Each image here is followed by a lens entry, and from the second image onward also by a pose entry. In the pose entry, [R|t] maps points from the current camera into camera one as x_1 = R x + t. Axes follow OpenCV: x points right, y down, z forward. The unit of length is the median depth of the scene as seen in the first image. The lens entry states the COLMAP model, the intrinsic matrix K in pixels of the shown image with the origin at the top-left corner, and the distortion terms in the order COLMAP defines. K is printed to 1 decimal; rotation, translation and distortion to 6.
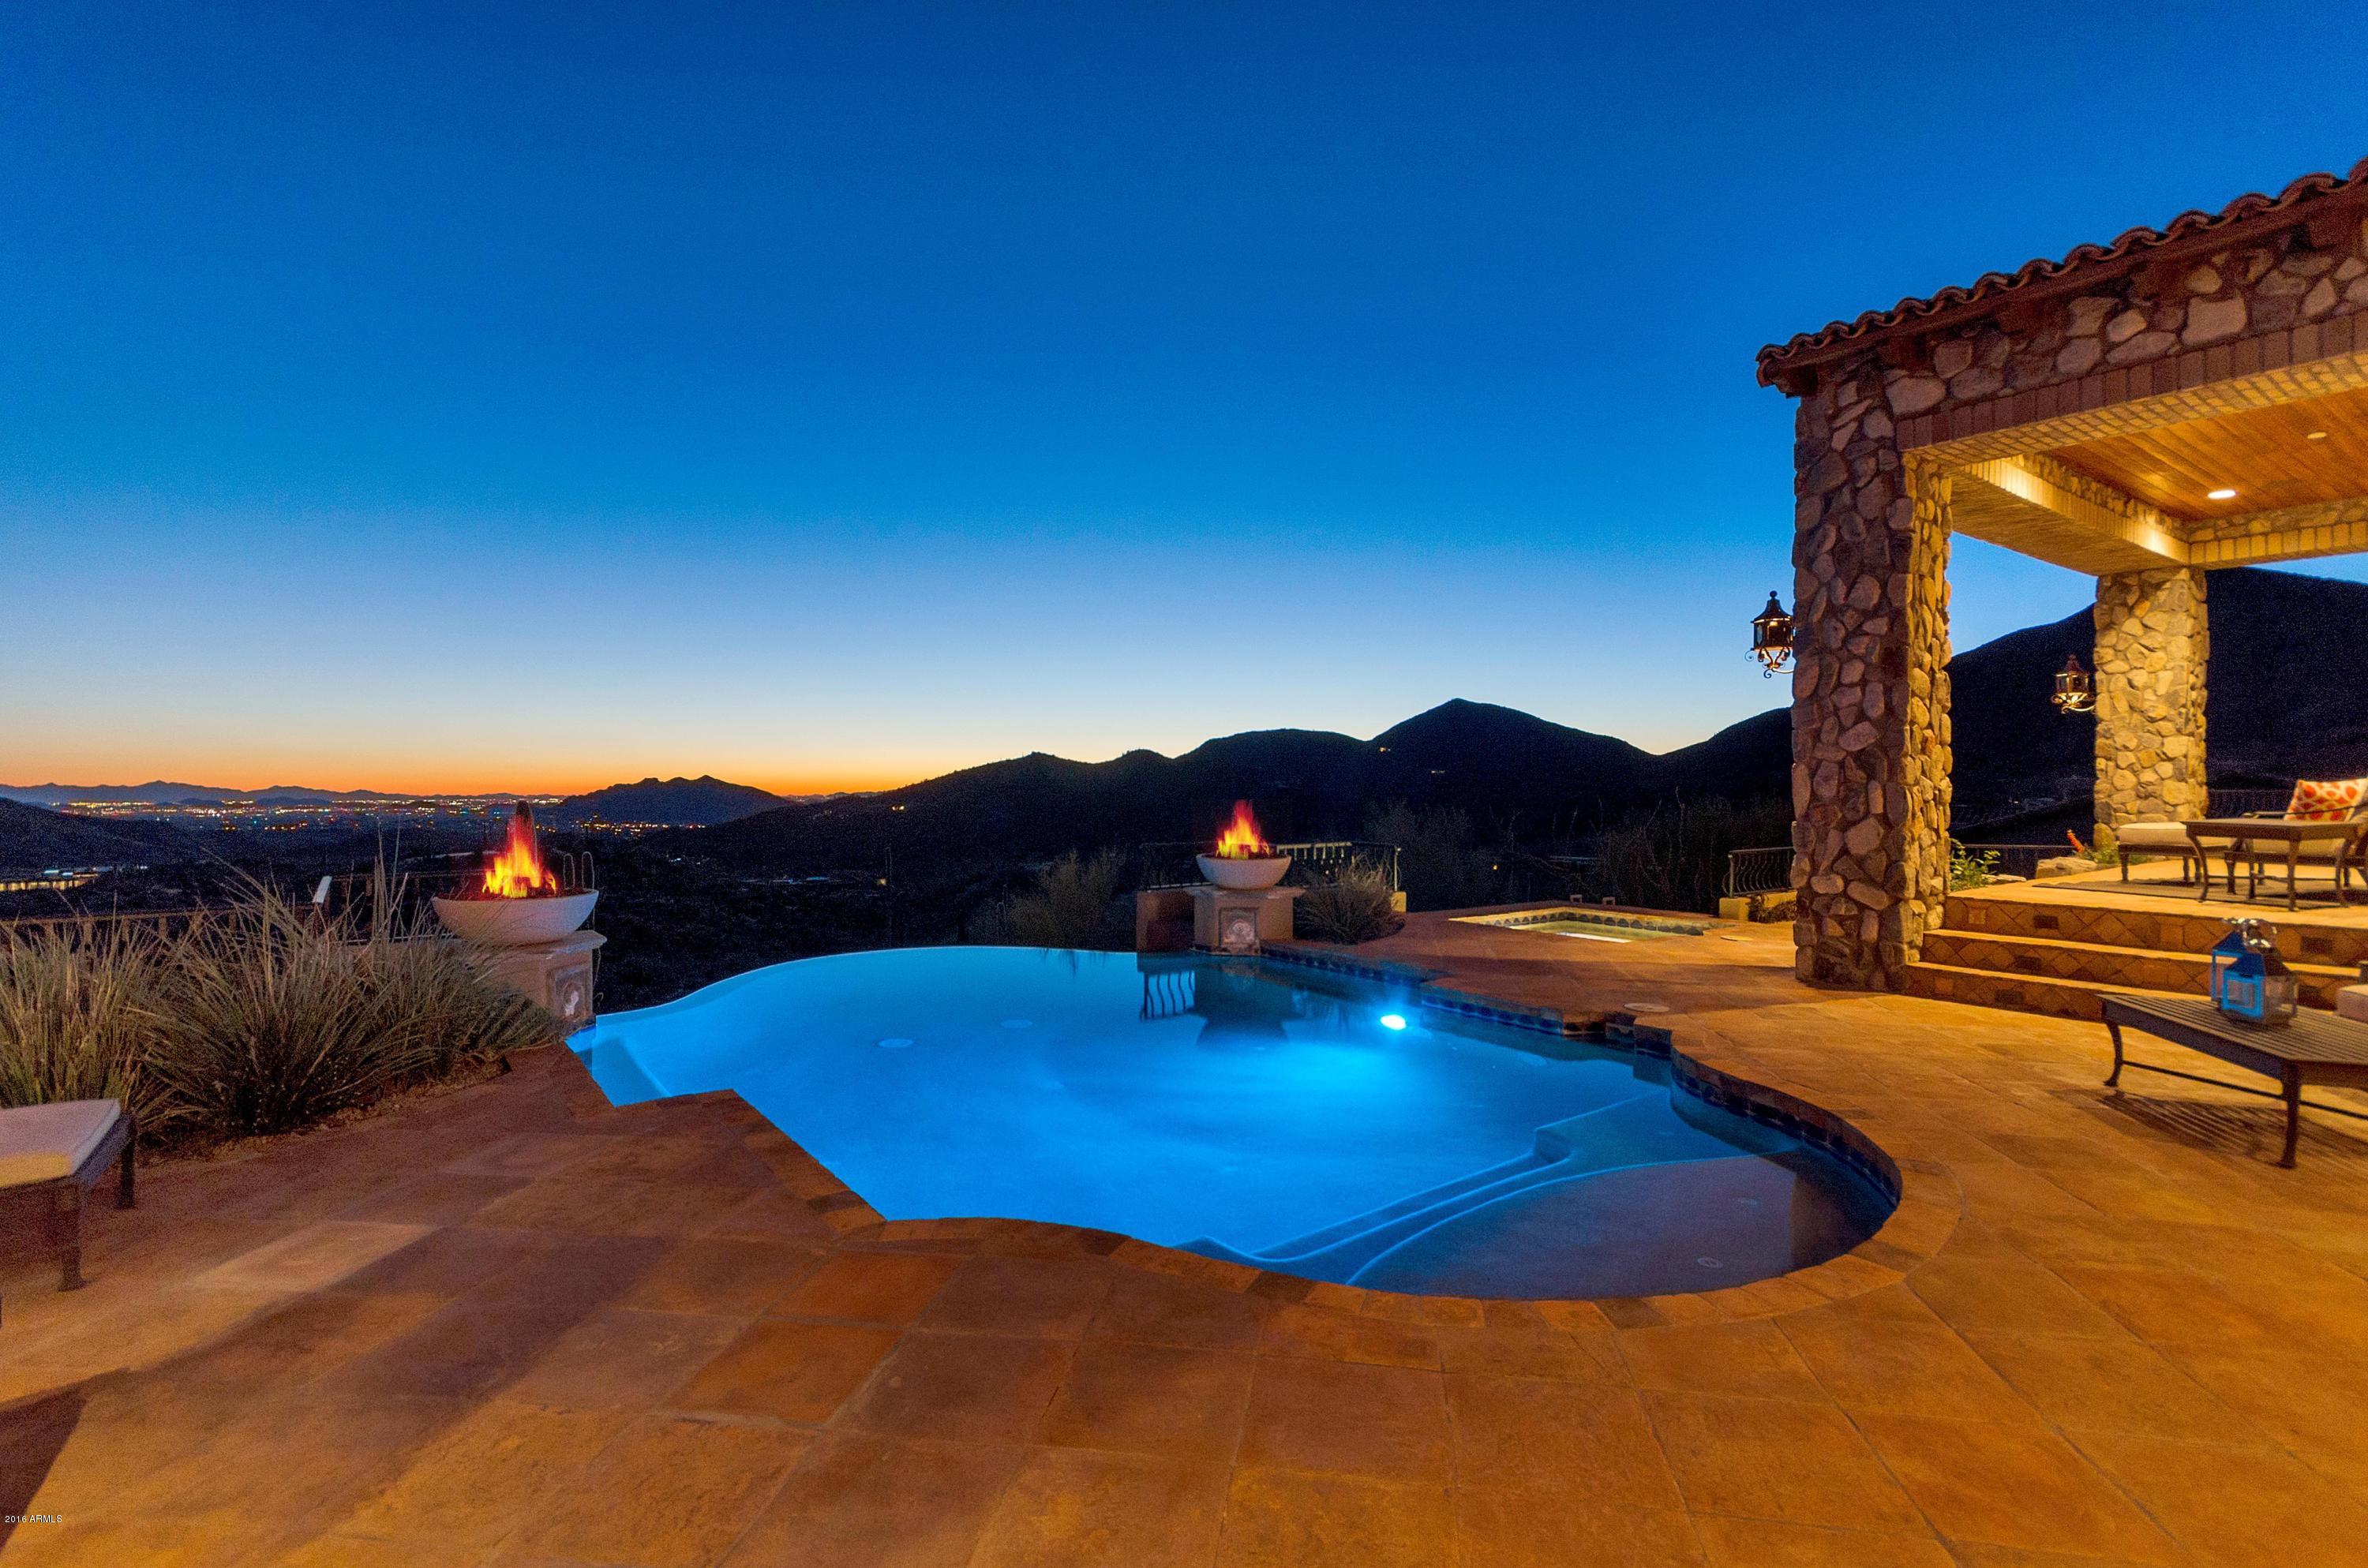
lens RADIAL K [[1109.6, 0, 1184.0], [0, 1109.6, 784.0], [0, 0, 1]] dist [0.005403, 0.000463]
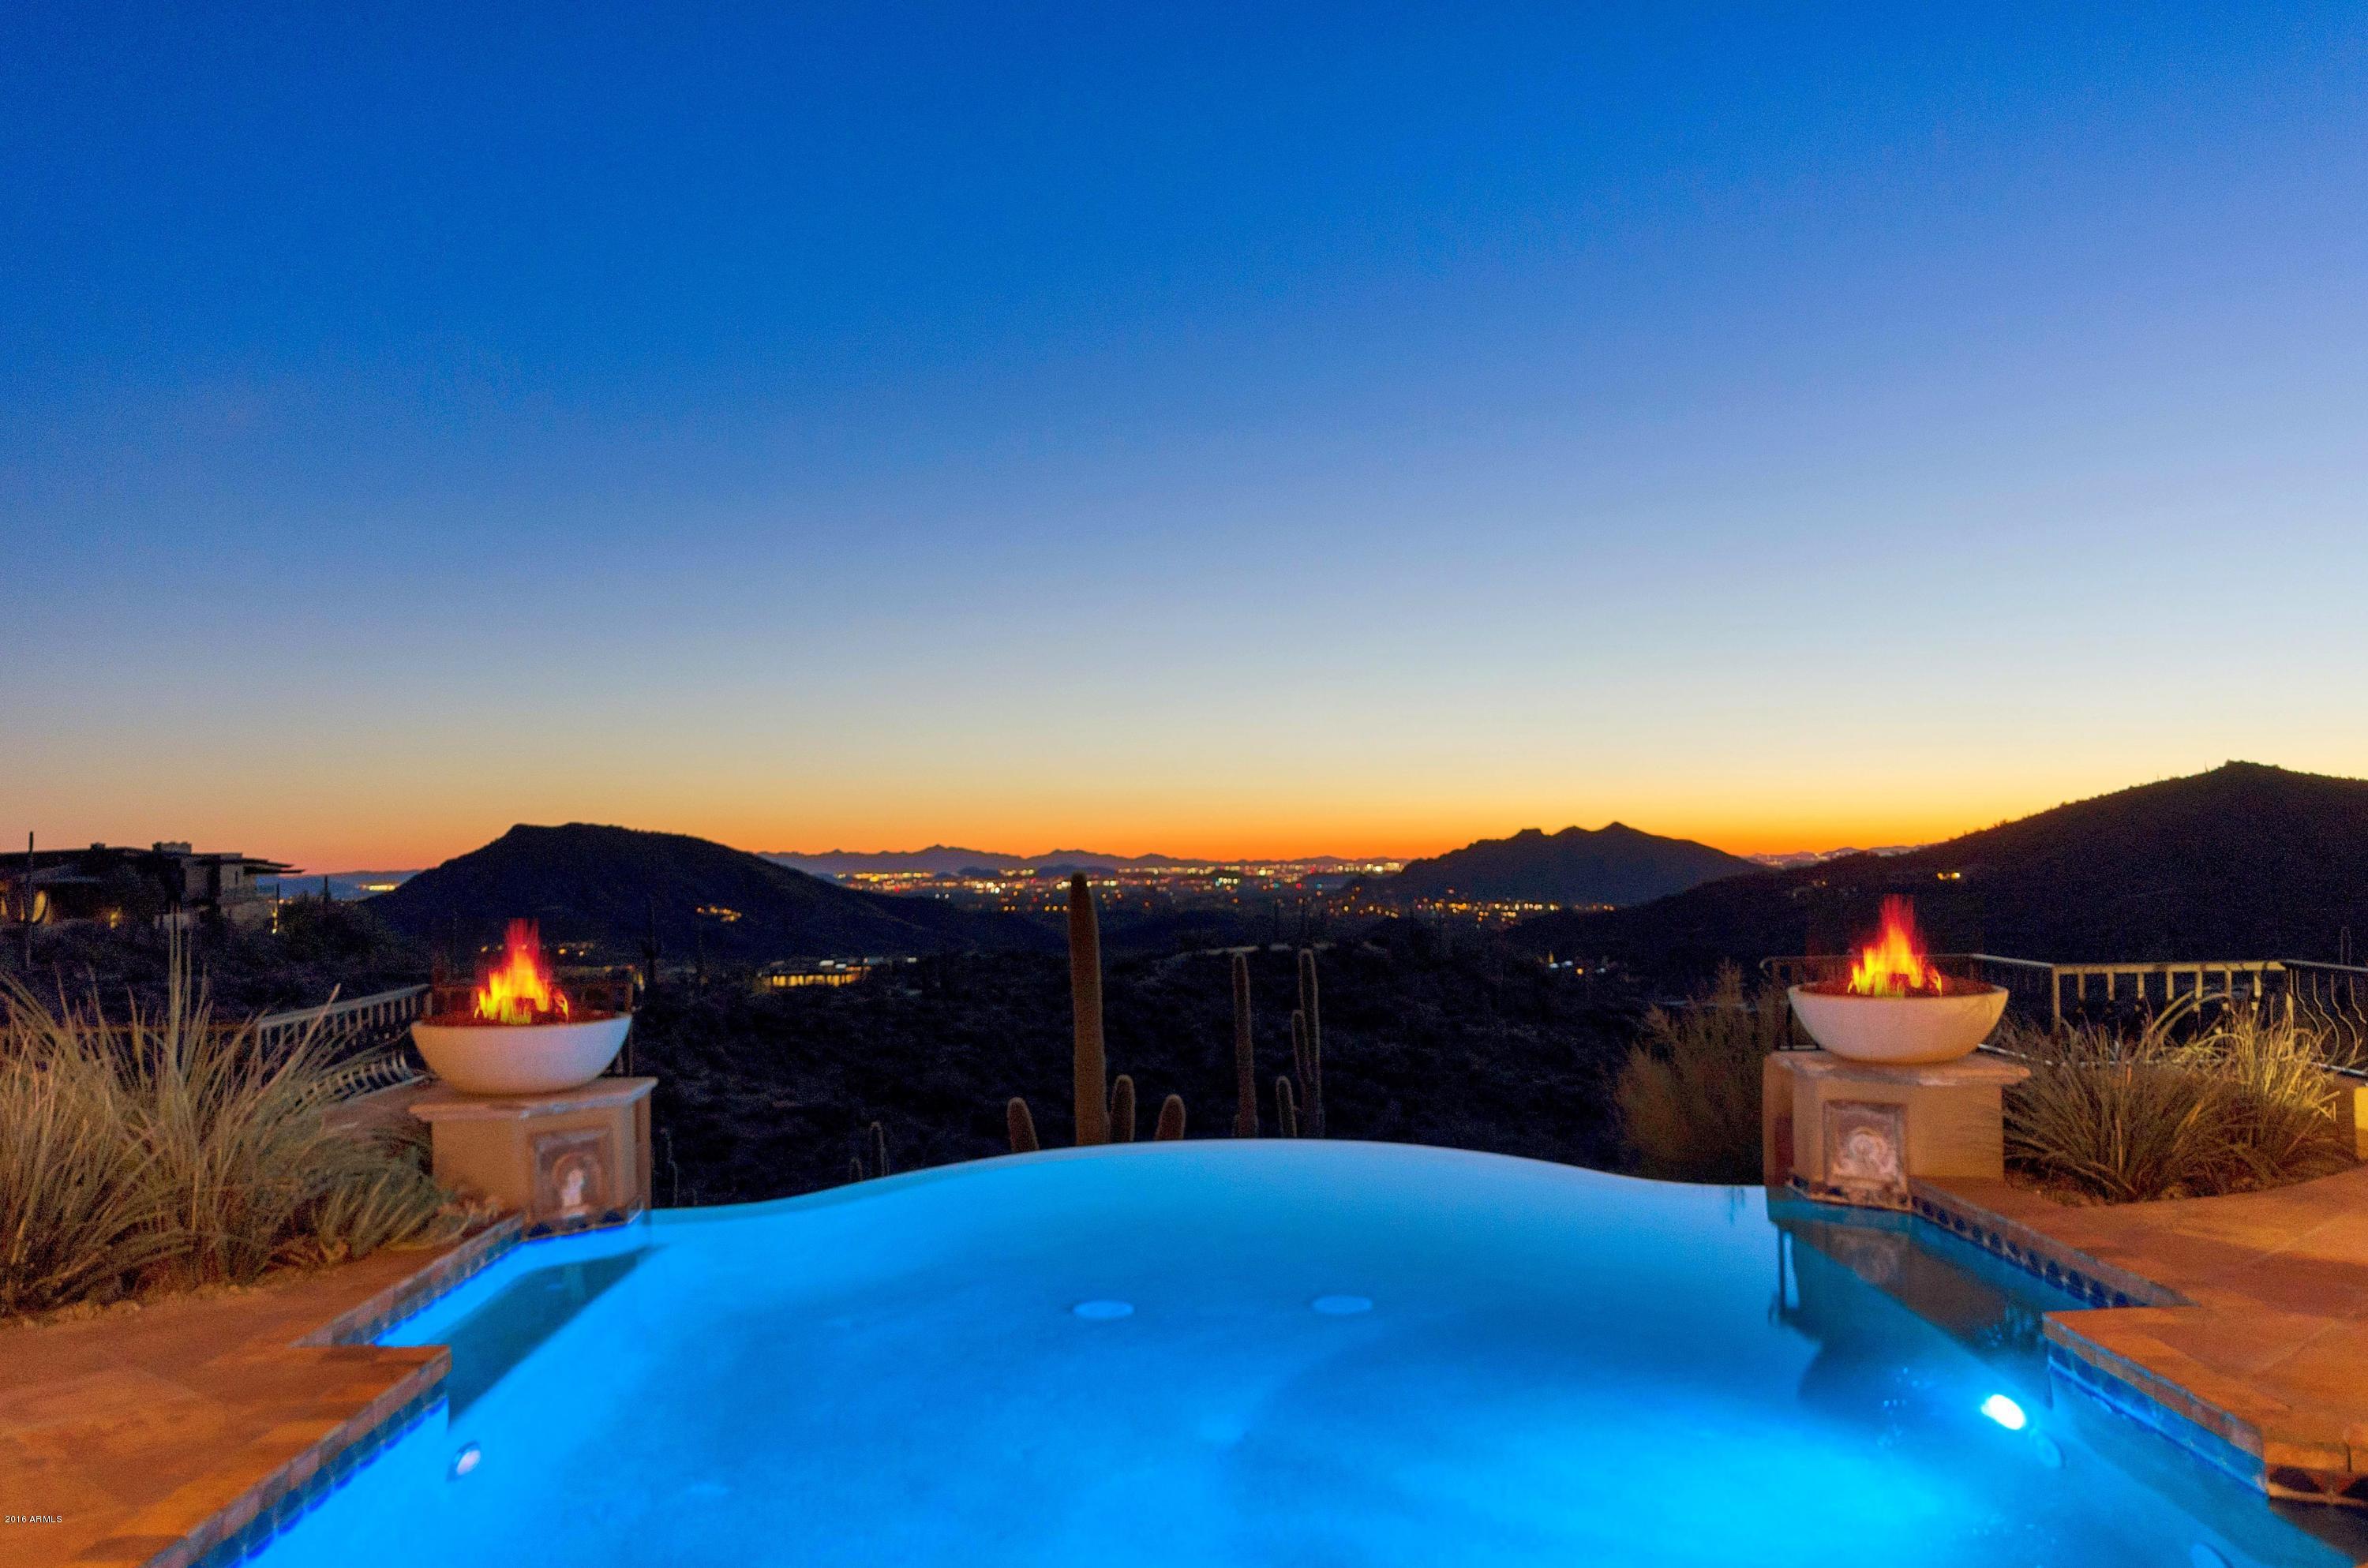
lens RADIAL K [[1996.9, 0, 1199.0], [0, 1996.9, 789.0], [0, 0, 1]] dist [0.001817, -0.011158]
pose [[0.815165, -0.030480, -0.578426, 0.309156], [0.017713, 0.999459, -0.027703, 0.000415], [0.578958, 0.012337, 0.815264, 0.169350]]
